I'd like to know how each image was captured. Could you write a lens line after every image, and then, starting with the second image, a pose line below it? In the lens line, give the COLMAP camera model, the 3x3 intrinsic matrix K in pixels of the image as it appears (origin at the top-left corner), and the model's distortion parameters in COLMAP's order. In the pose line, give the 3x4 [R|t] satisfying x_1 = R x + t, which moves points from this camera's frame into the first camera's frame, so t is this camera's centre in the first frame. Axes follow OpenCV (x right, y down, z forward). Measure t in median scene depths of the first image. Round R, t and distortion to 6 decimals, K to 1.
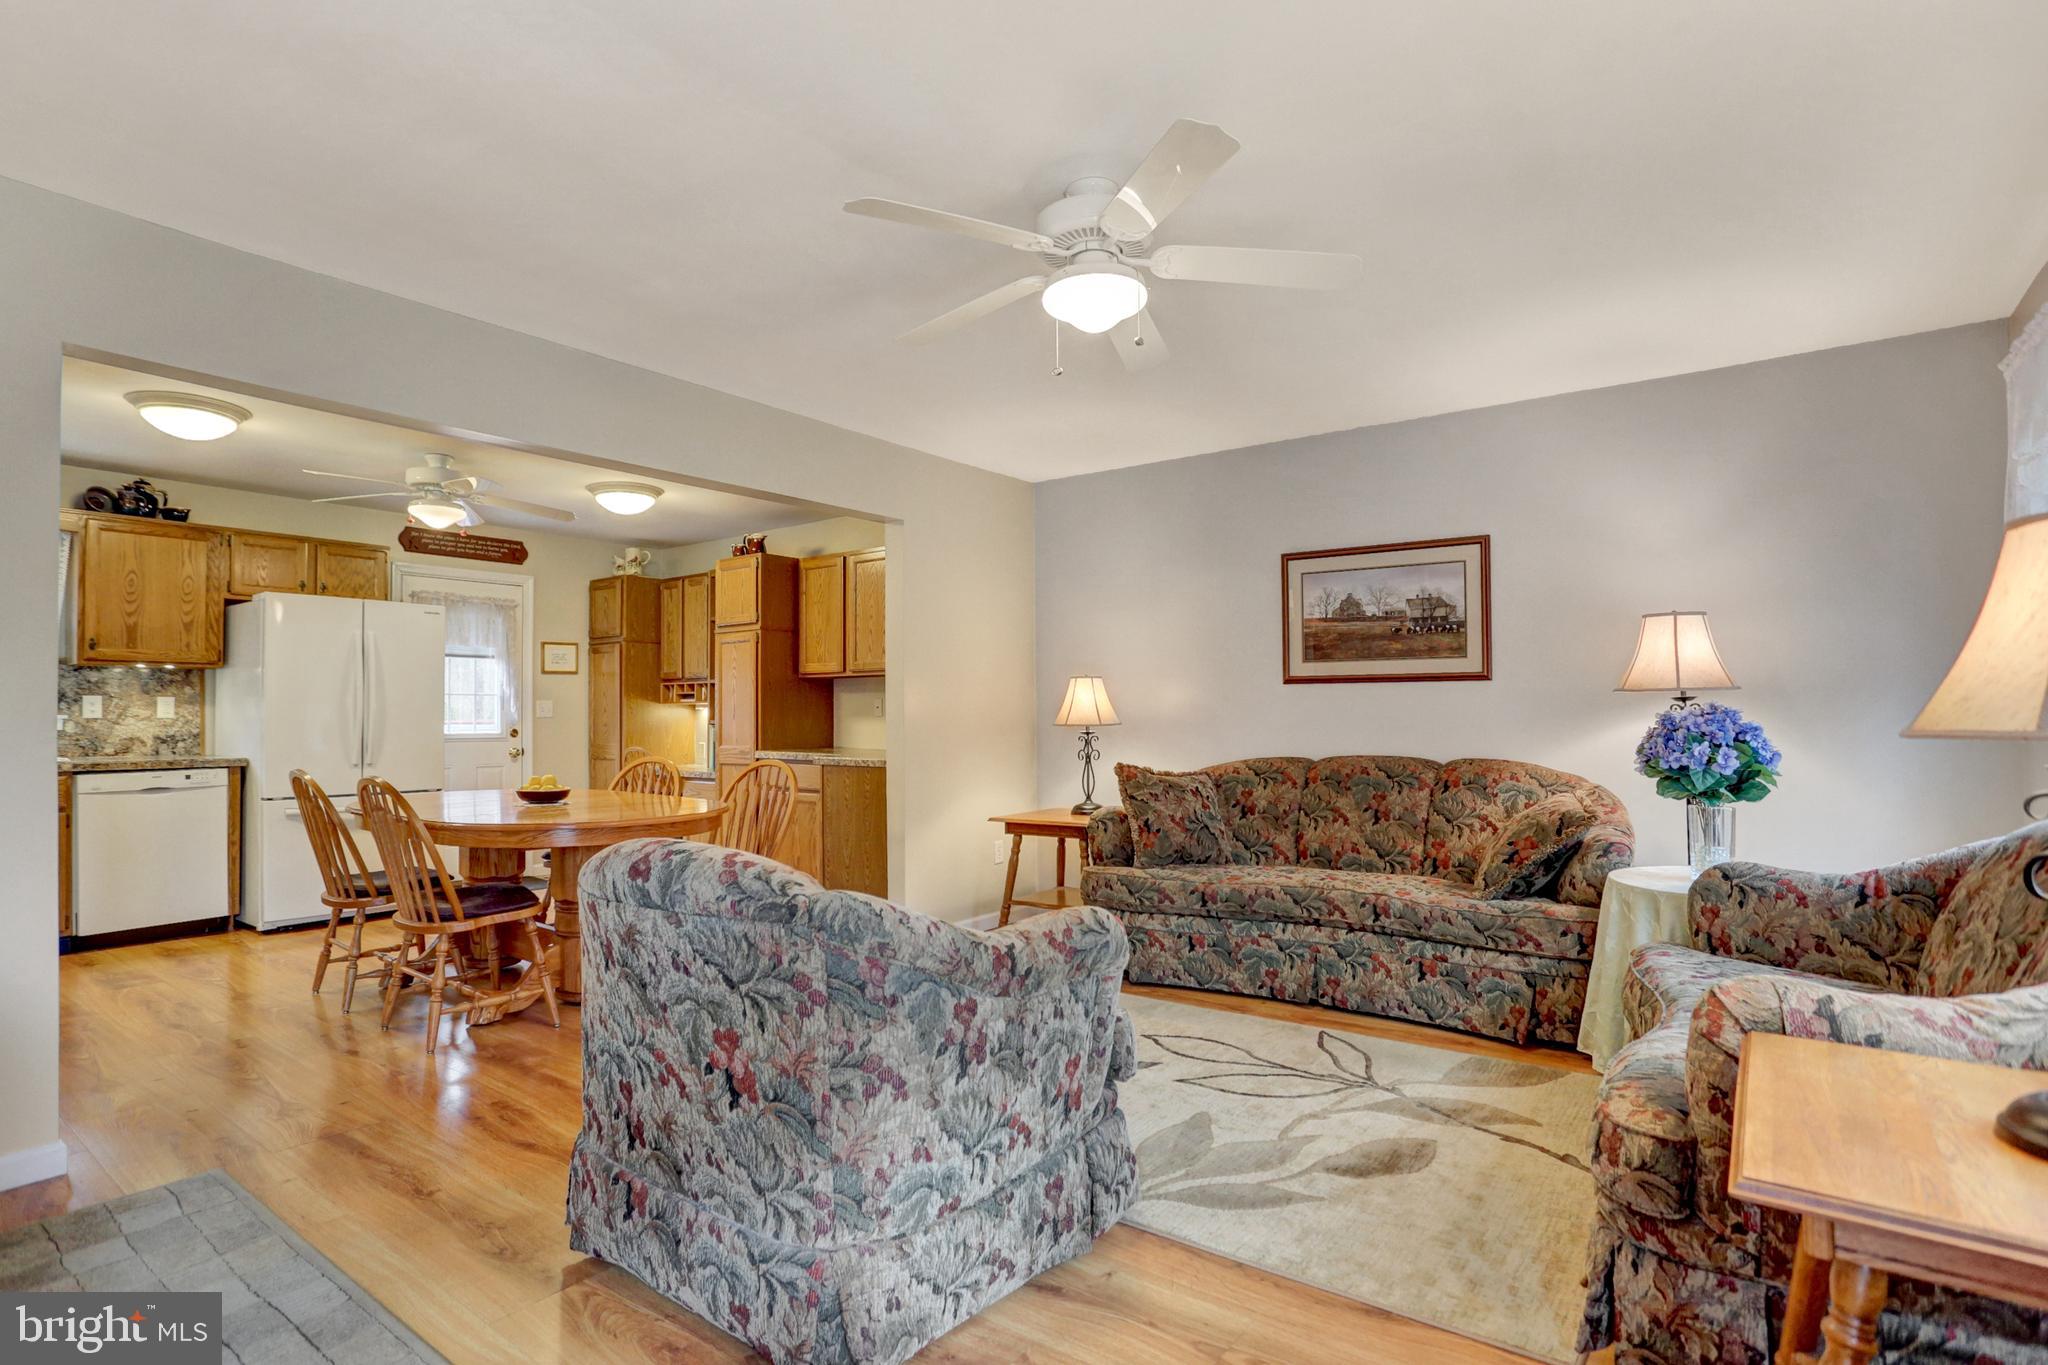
lens RADIAL K [[1007.8, 0, 1028.2], [0, 1007.8, 702.3], [0, 0, 1]] dist [-0.054491, 0.019640]
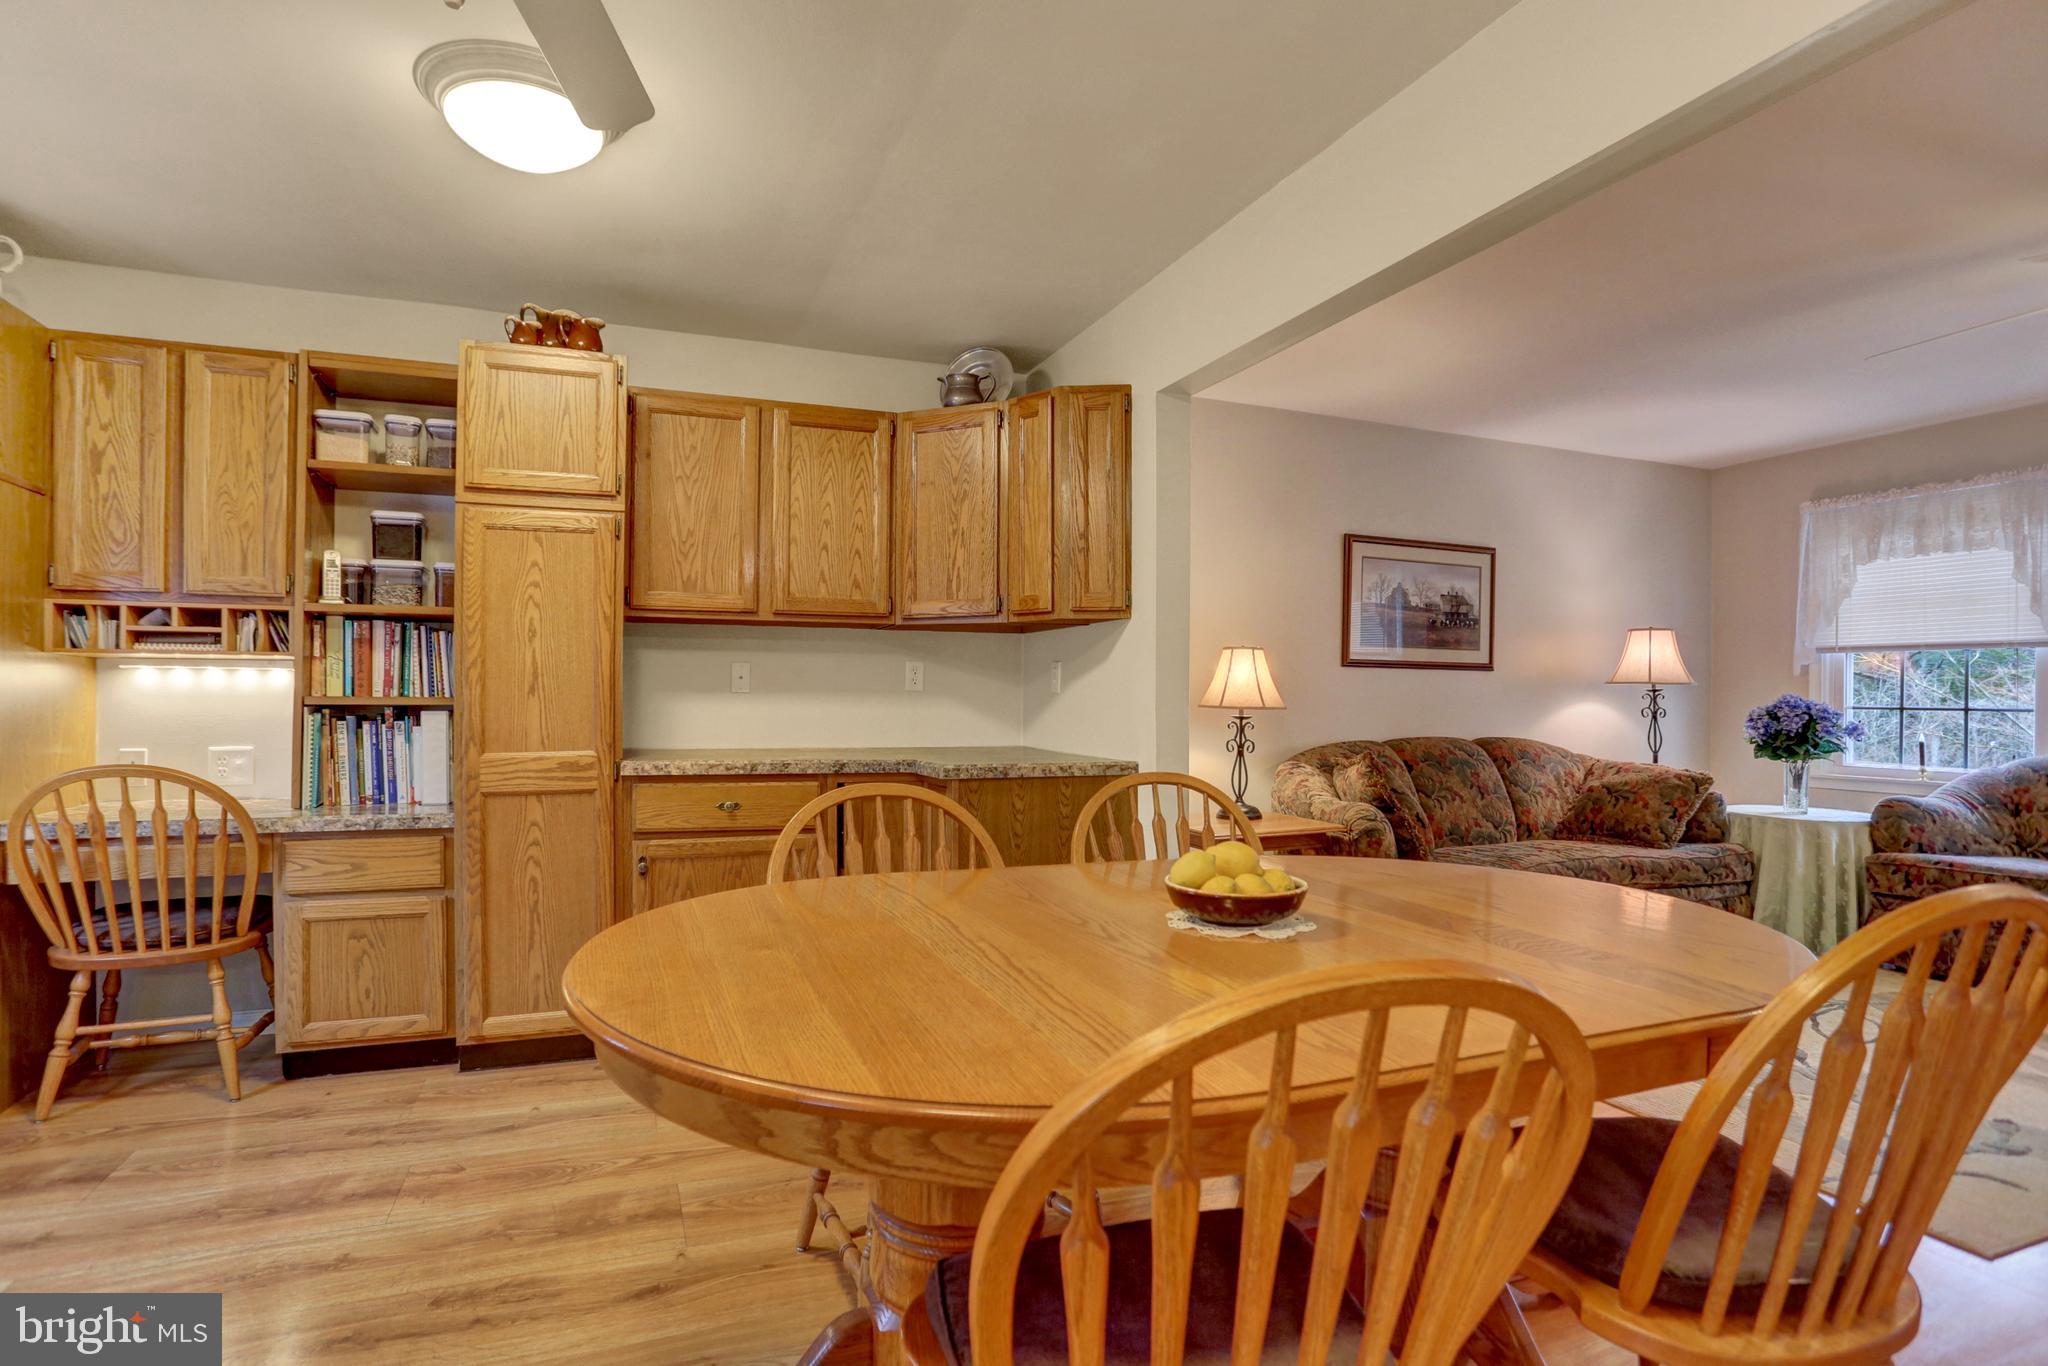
lens RADIAL K [[1007.8, 0, 960.8], [0, 1007.8, 704.1], [0, 0, 1]] dist [-0.054491, 0.019640]
pose [[0.538286, -0.000578, 0.842762, -0.724259], [-0.020045, 0.999708, 0.013489, 0.012218], [-0.842524, -0.024154, 0.538117, 0.738167]]
